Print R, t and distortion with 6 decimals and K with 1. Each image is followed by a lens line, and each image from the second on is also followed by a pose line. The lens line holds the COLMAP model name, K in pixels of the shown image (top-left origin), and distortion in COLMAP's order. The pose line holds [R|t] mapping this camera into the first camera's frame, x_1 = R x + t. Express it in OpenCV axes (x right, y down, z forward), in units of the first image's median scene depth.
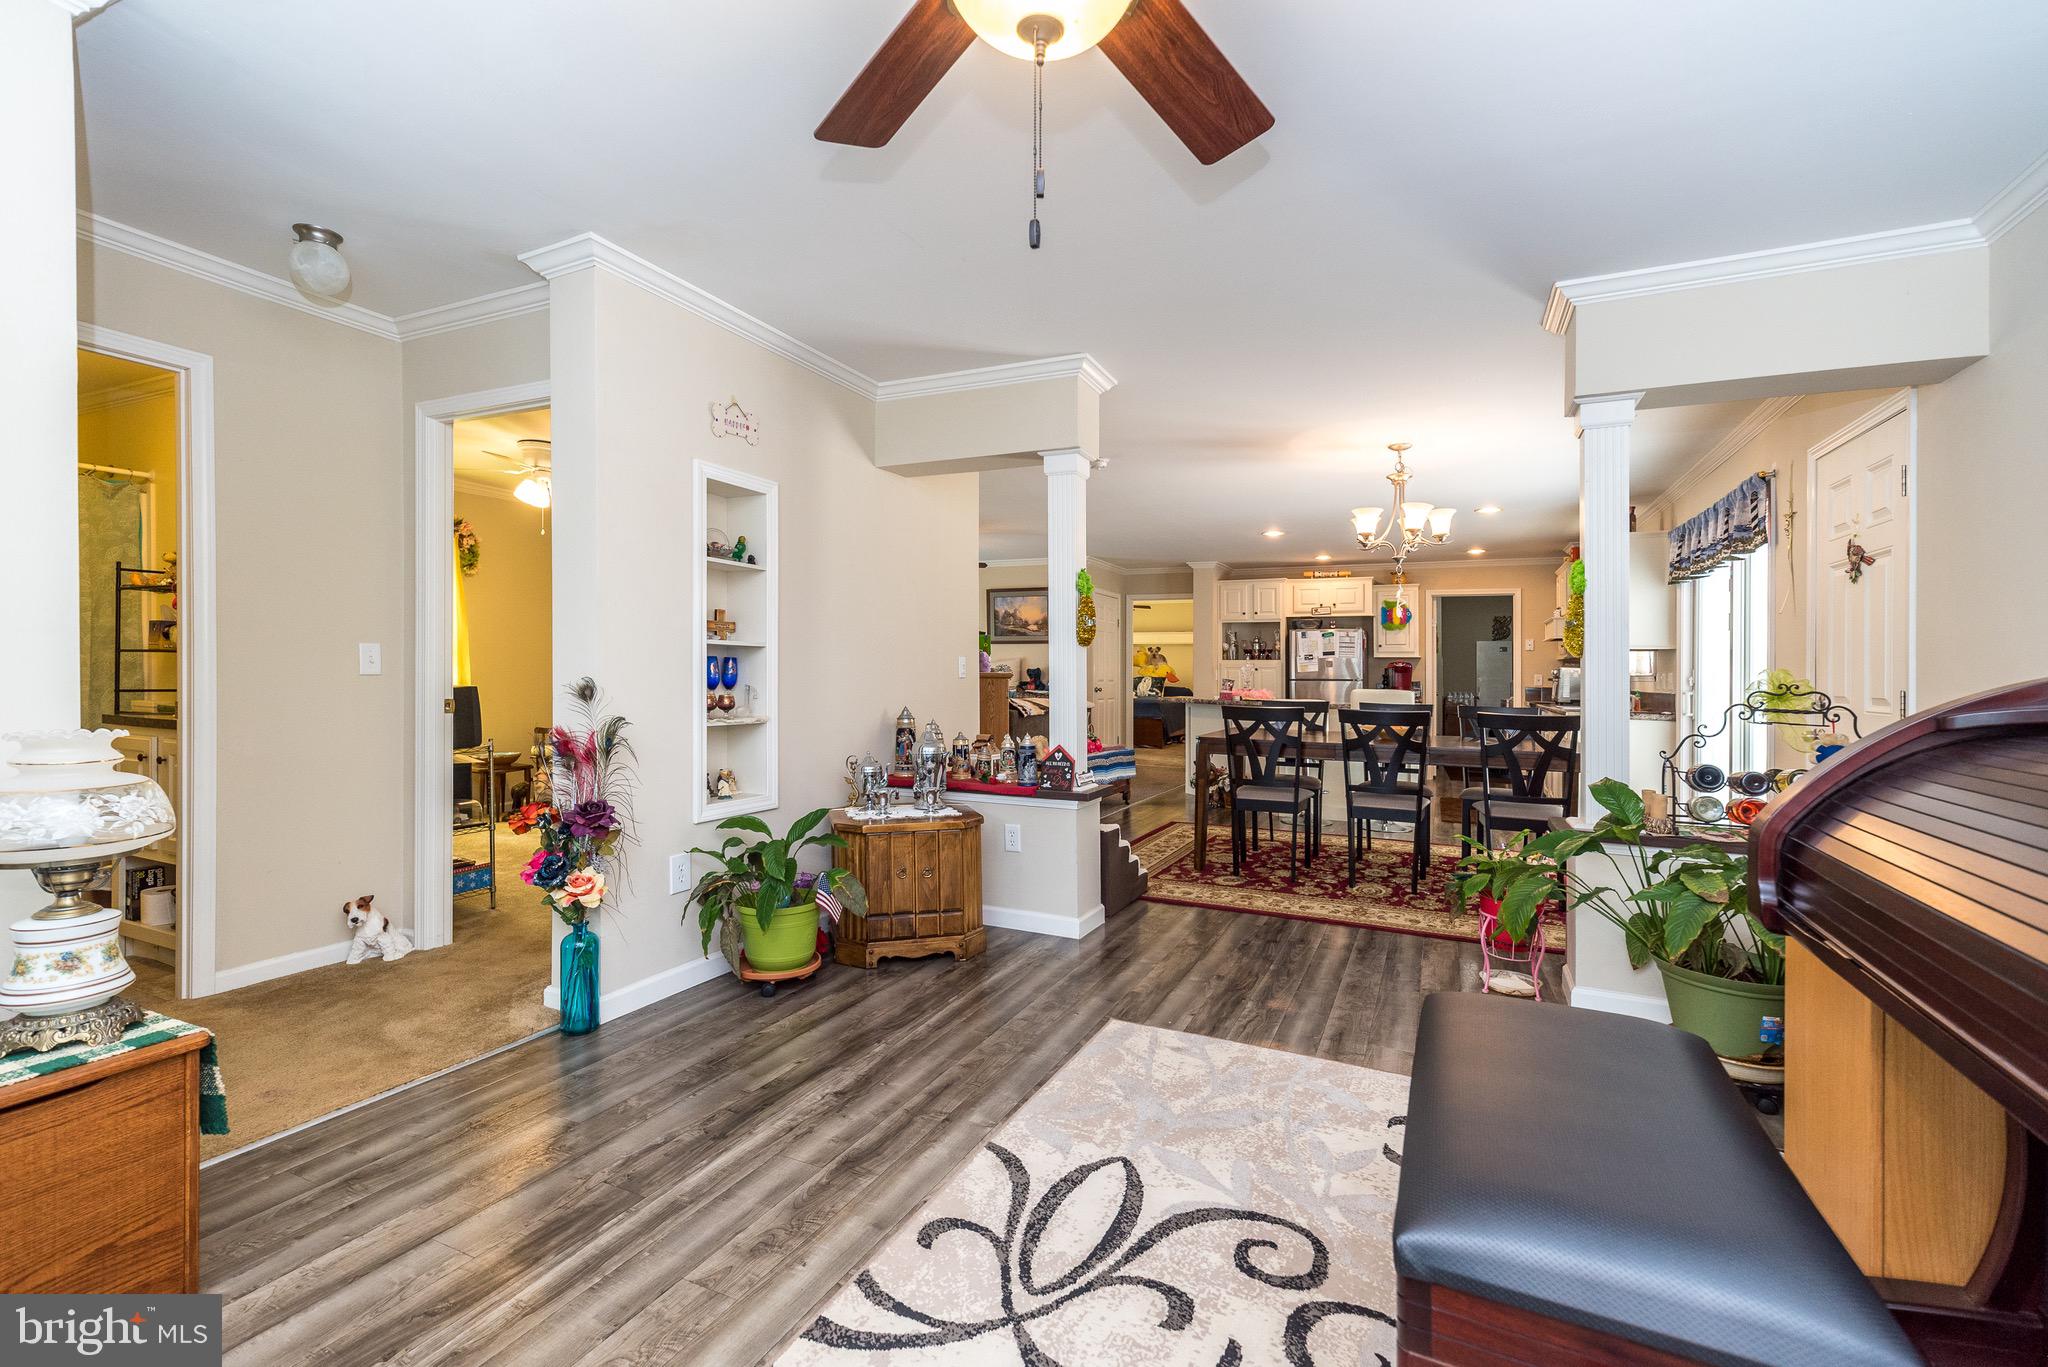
lens RADIAL K [[884.4, 0, 1035.8], [0, 884.4, 718.4], [0, 0, 1]] dist [-0.001004, -0.000241]
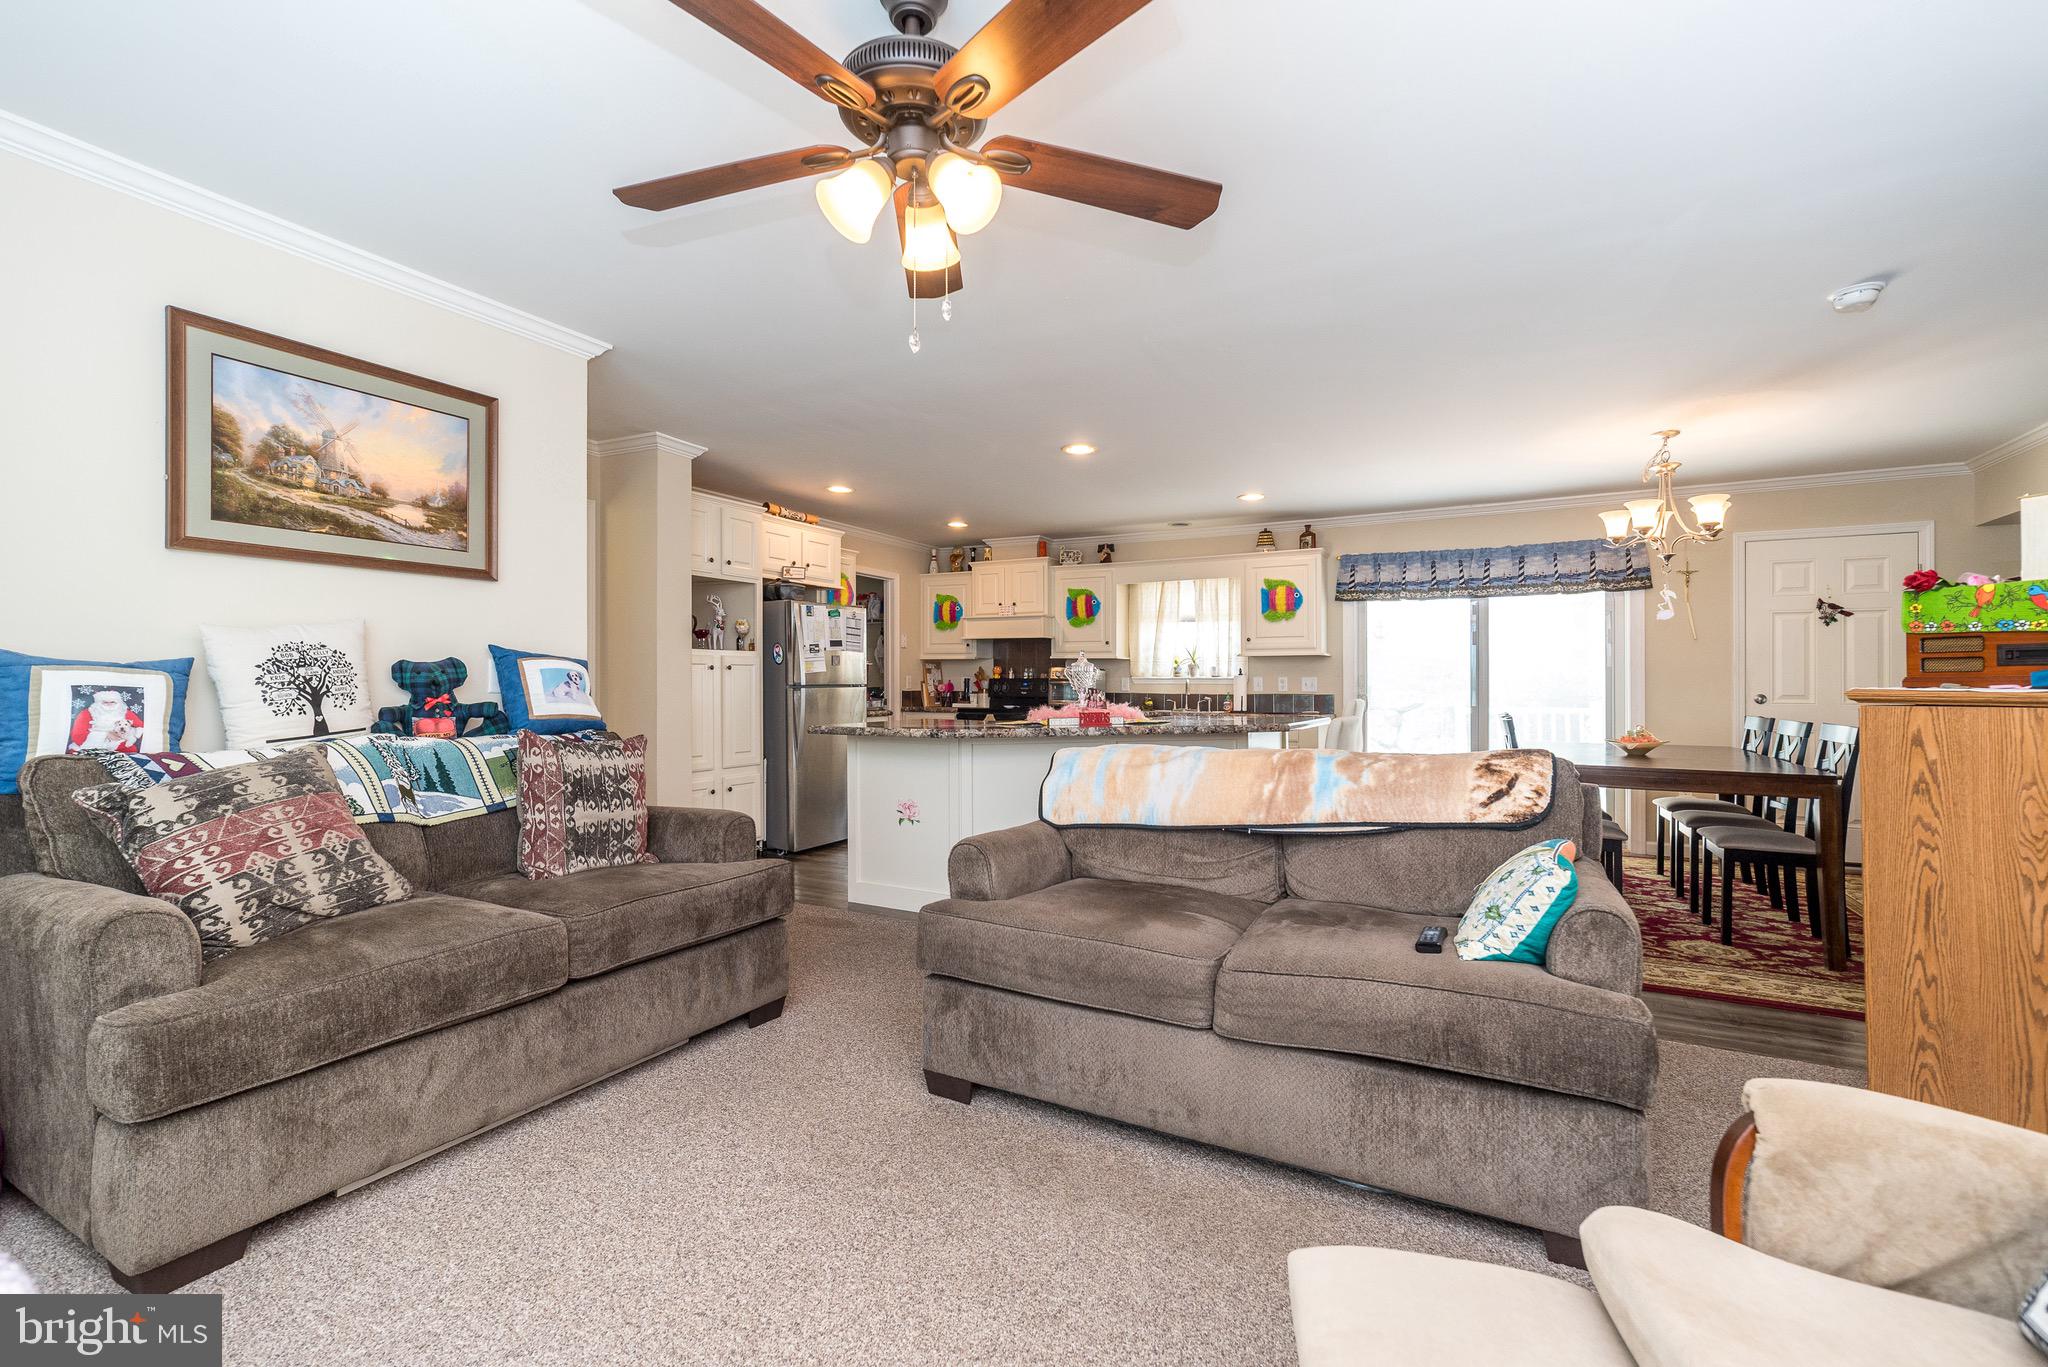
lens RADIAL K [[886.6, 0, 1017.6], [0, 886.6, 685.2], [0, 0, 1]] dist [0.003622, 0.000352]
pose [[0.073308, -0.011885, 0.997239, -1.074395], [0.044536, 0.998970, 0.008632, -0.164872], [-0.996314, 0.043780, 0.073762, 3.124659]]
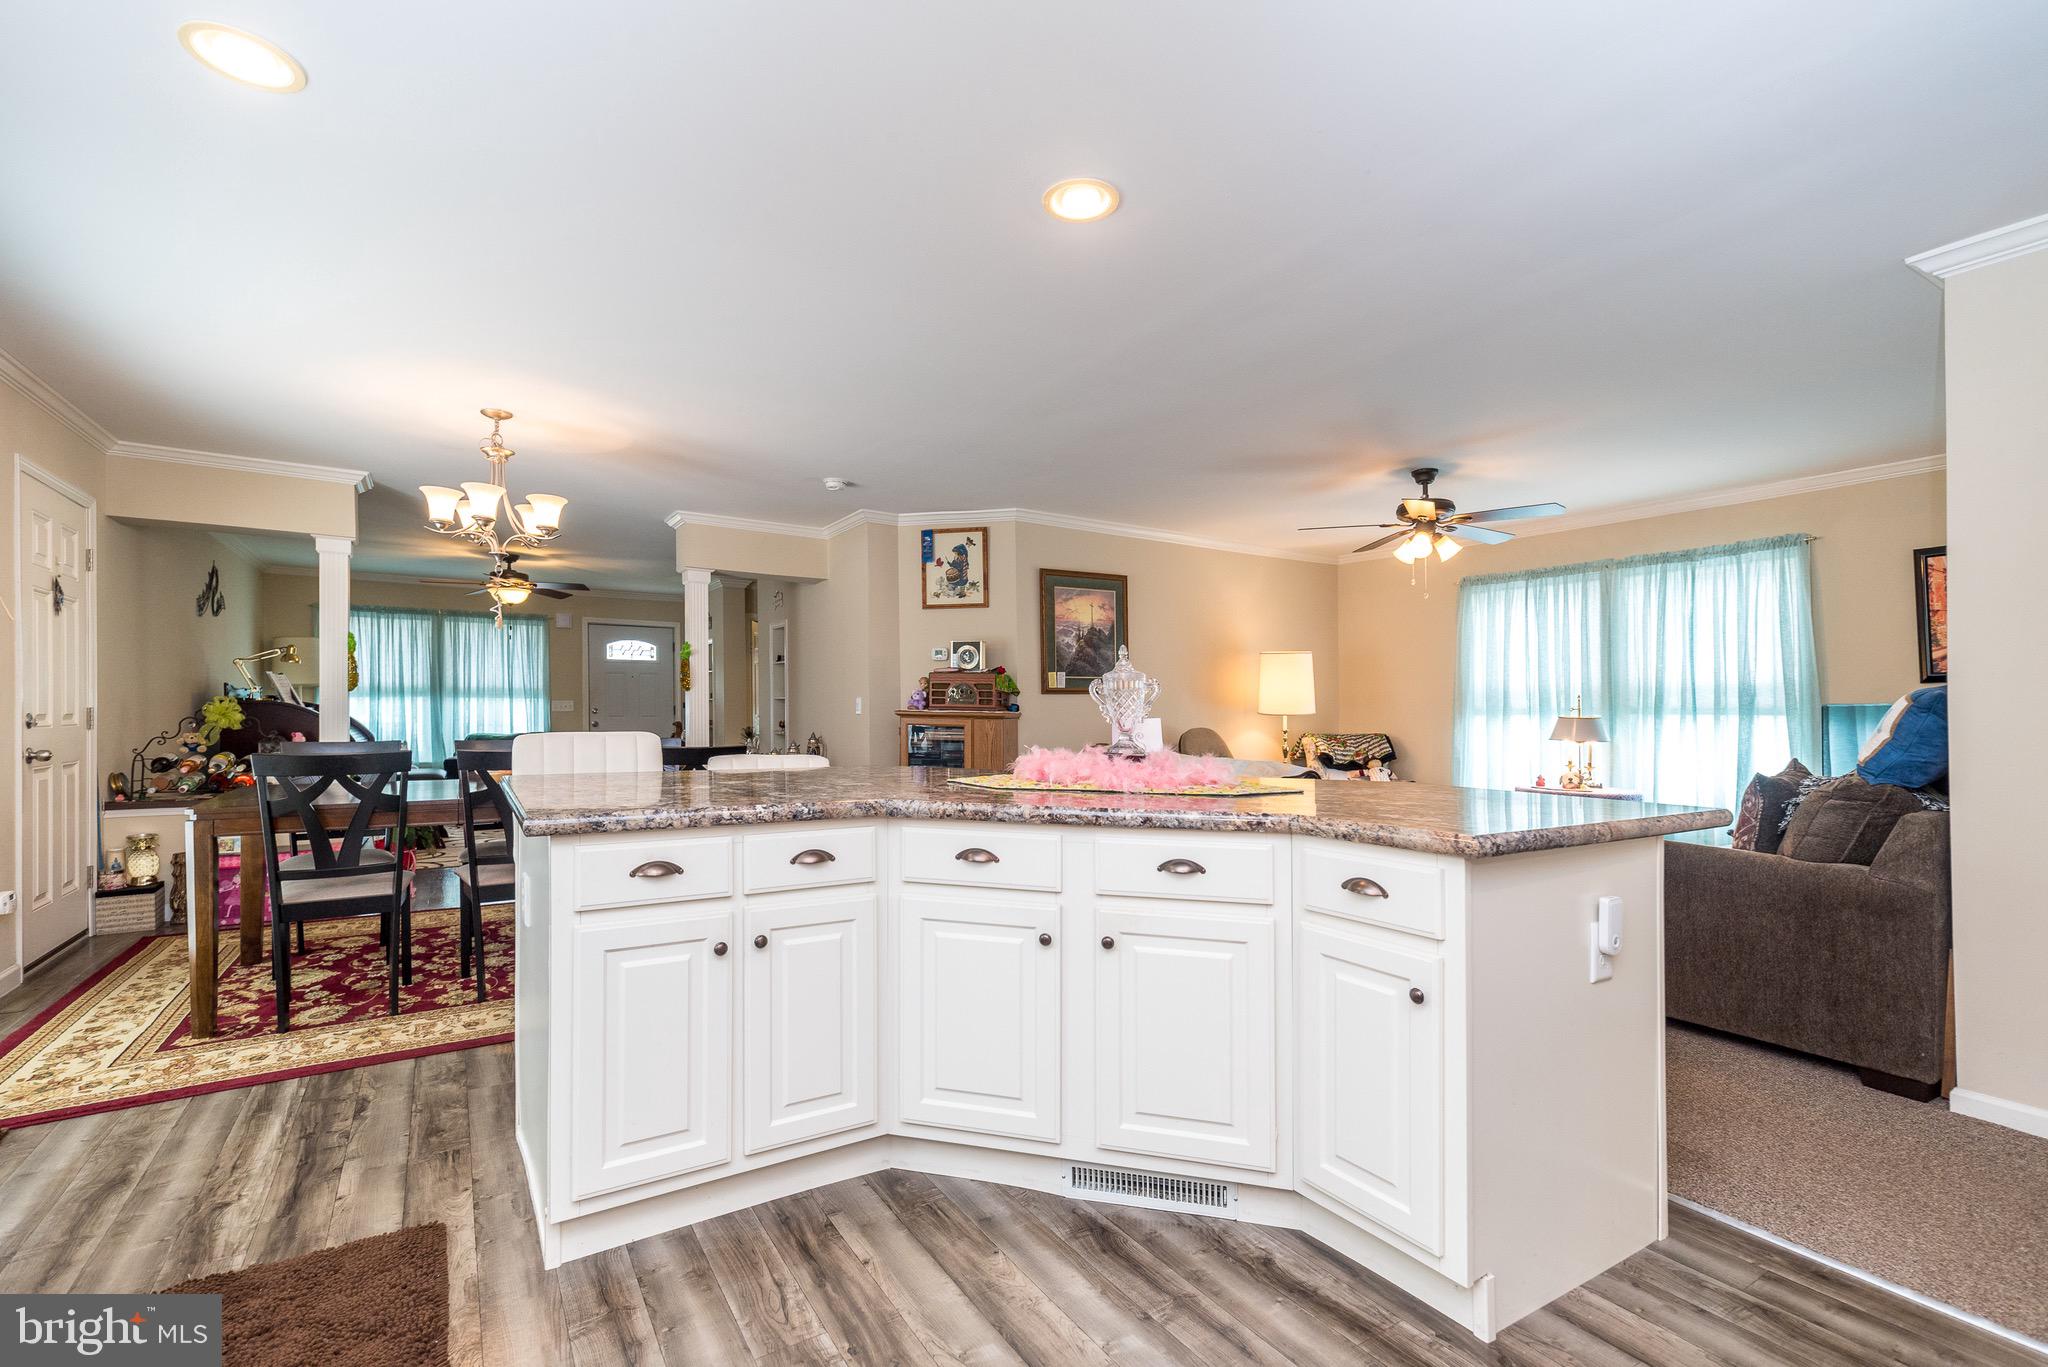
lens RADIAL K [[897.6, 0, 1022.2], [0, 897.6, 717.9], [0, 0, 1]] dist [0.002850, -0.000236]
pose [[-0.540332, -0.009535, -0.841398, 1.629923], [-0.054439, 0.998237, 0.023648, -0.155882], [0.839689, 0.058583, -0.539899, 3.555886]]
